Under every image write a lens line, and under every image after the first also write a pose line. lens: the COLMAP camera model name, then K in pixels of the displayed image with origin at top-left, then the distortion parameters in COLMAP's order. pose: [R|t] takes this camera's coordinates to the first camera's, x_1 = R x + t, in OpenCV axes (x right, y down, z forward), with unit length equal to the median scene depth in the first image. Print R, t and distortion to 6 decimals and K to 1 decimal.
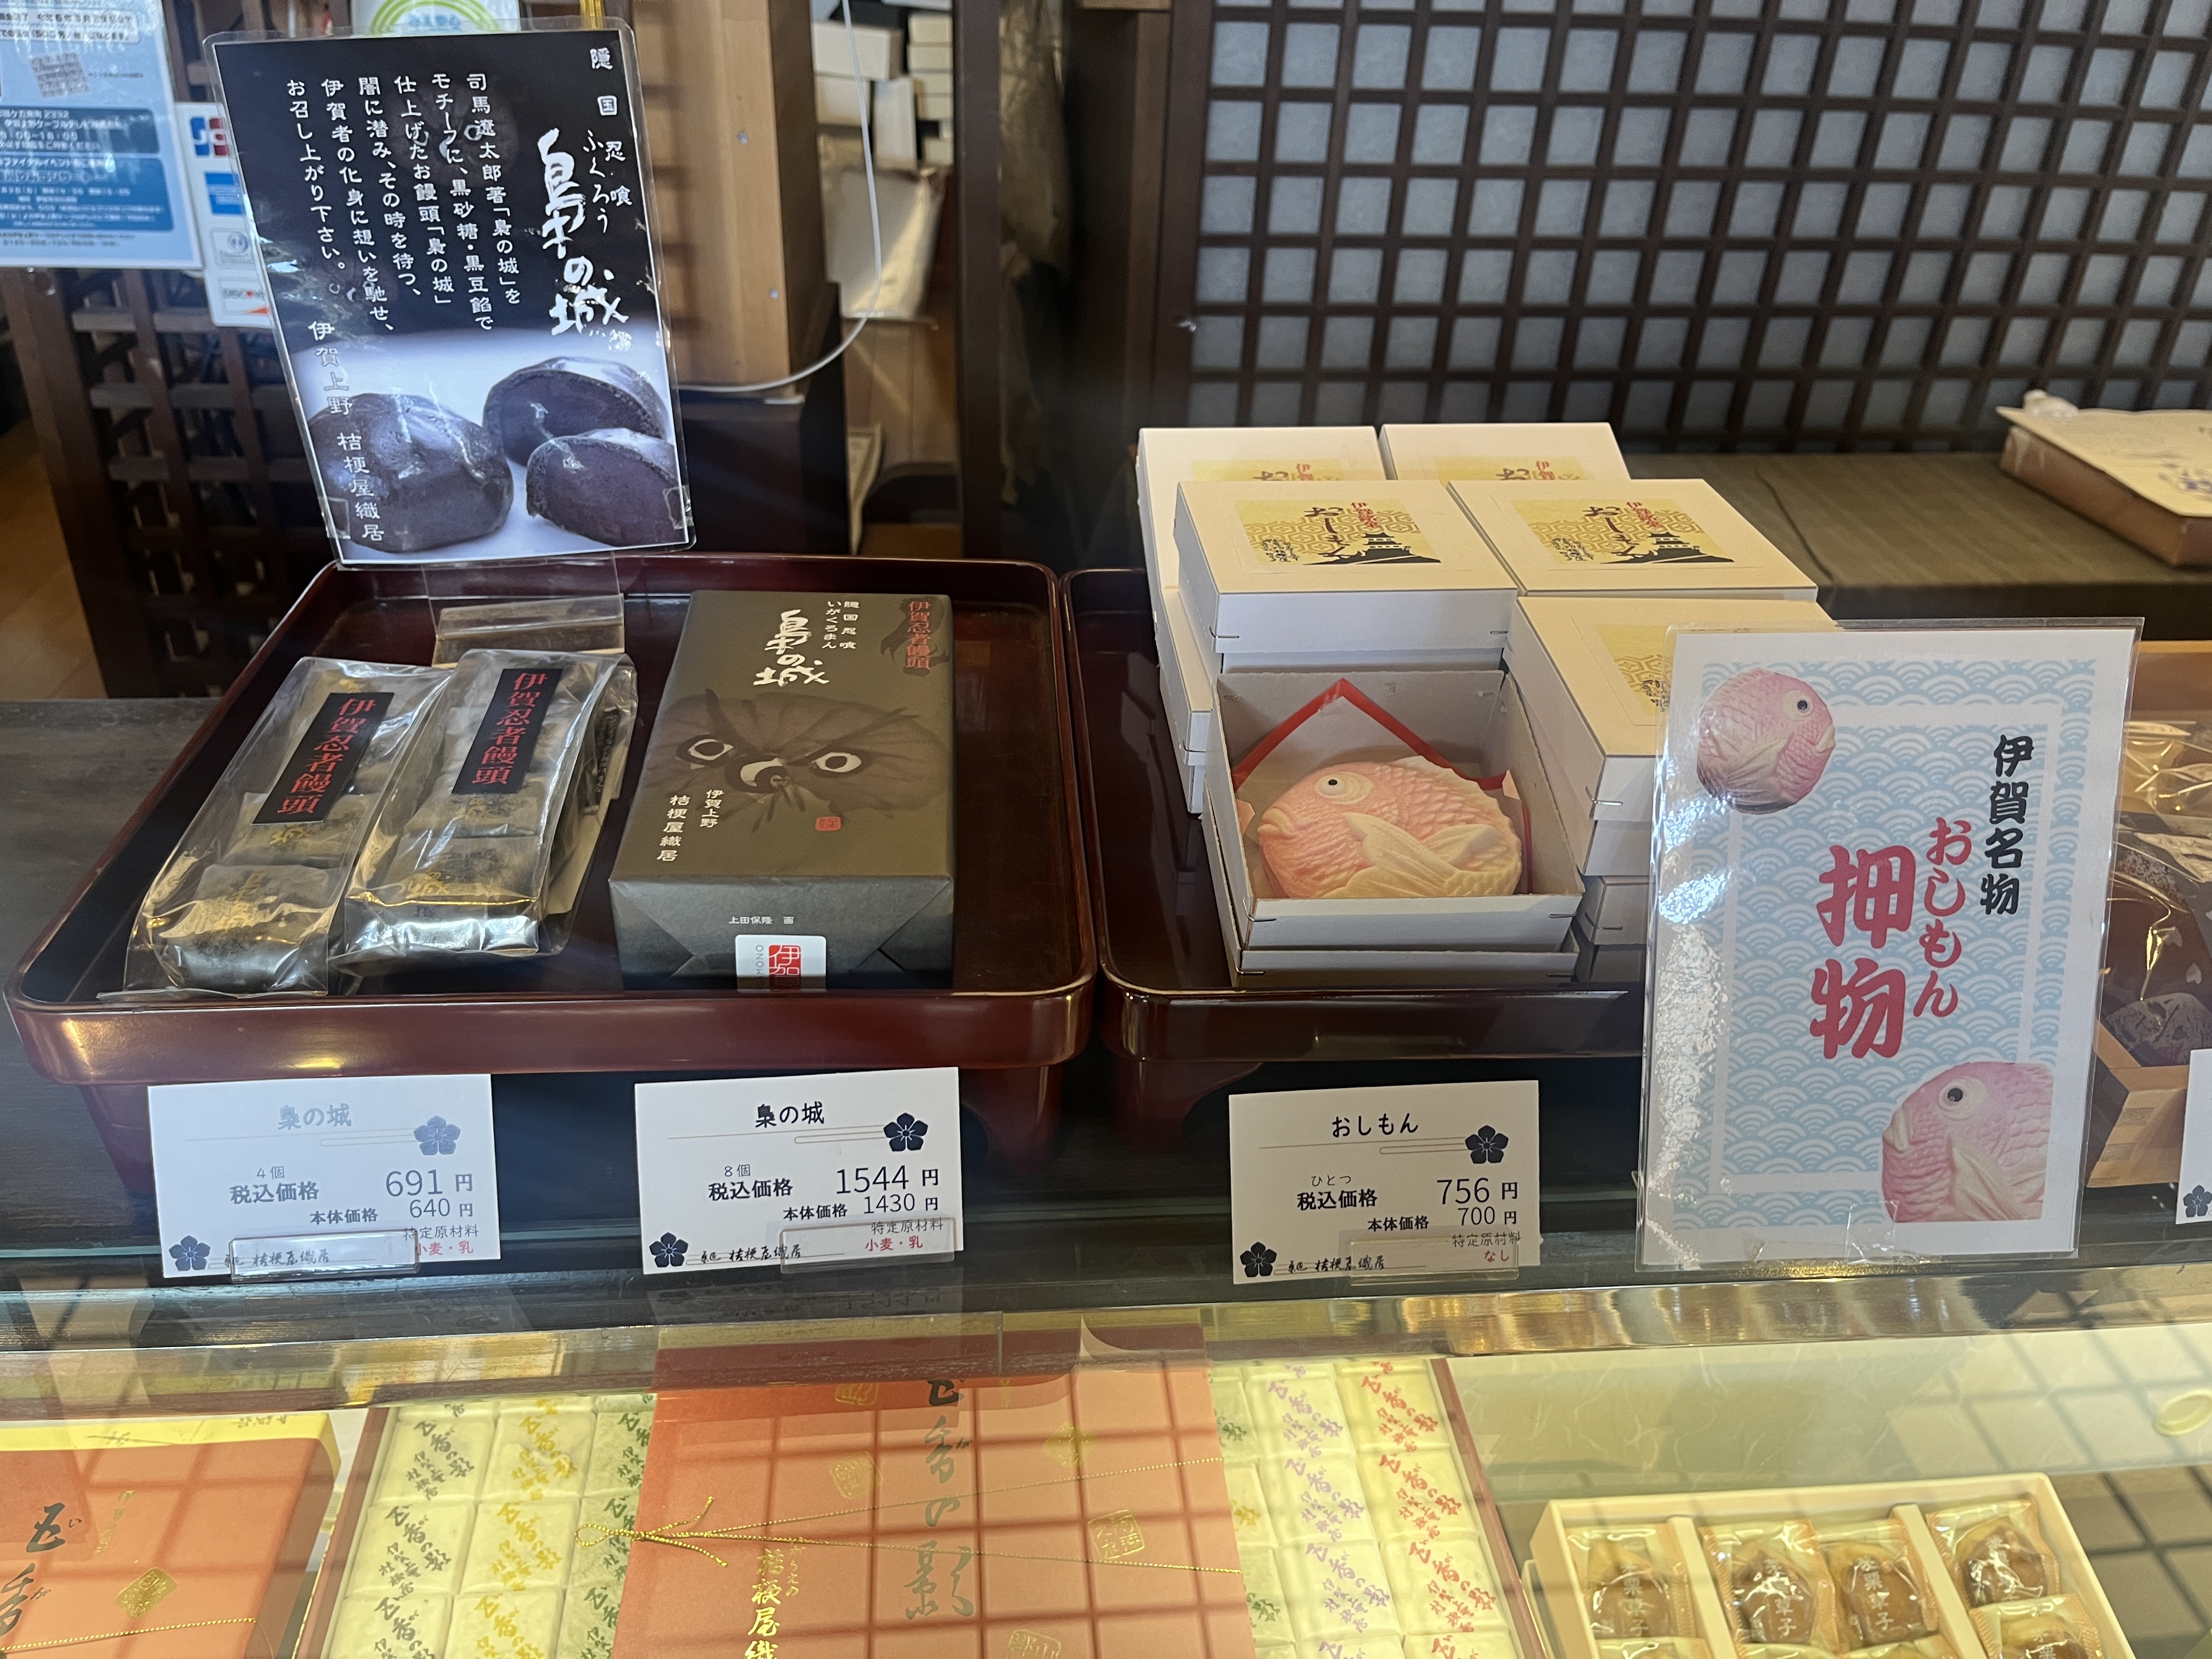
lens RADIAL K [[1689.9, 0, 1104.9], [0, 1689.9, 815.3], [0, 0, 1]] dist [0.057695, -0.075677]
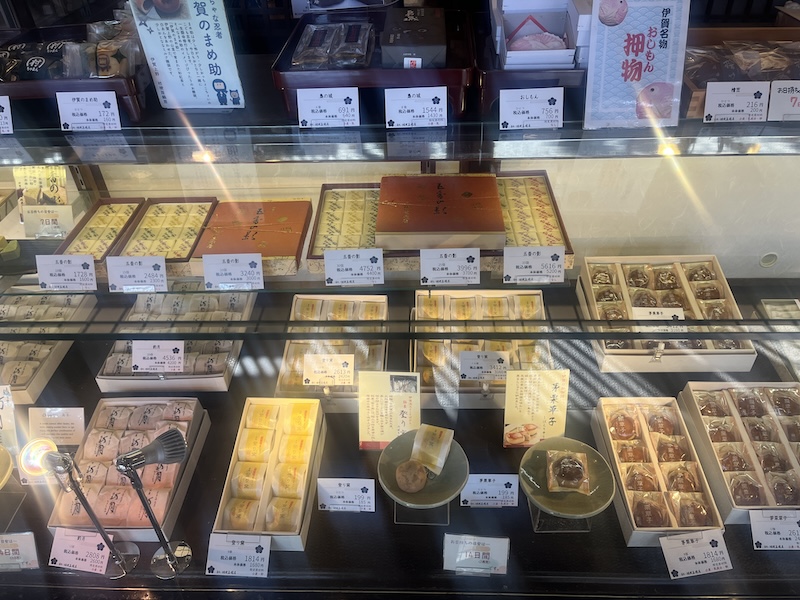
lens RADIAL K [[611.2, 0, 402.1], [0, 611.2, 303.3], [0, 0, 1]] dist [0.057695, -0.075677]
pose [[0.991065, 0.023077, -0.131367, 0.038536], [-0.005945, 0.991583, 0.129338, 0.552313], [0.133246, -0.127401, 0.982860, -0.912051]]
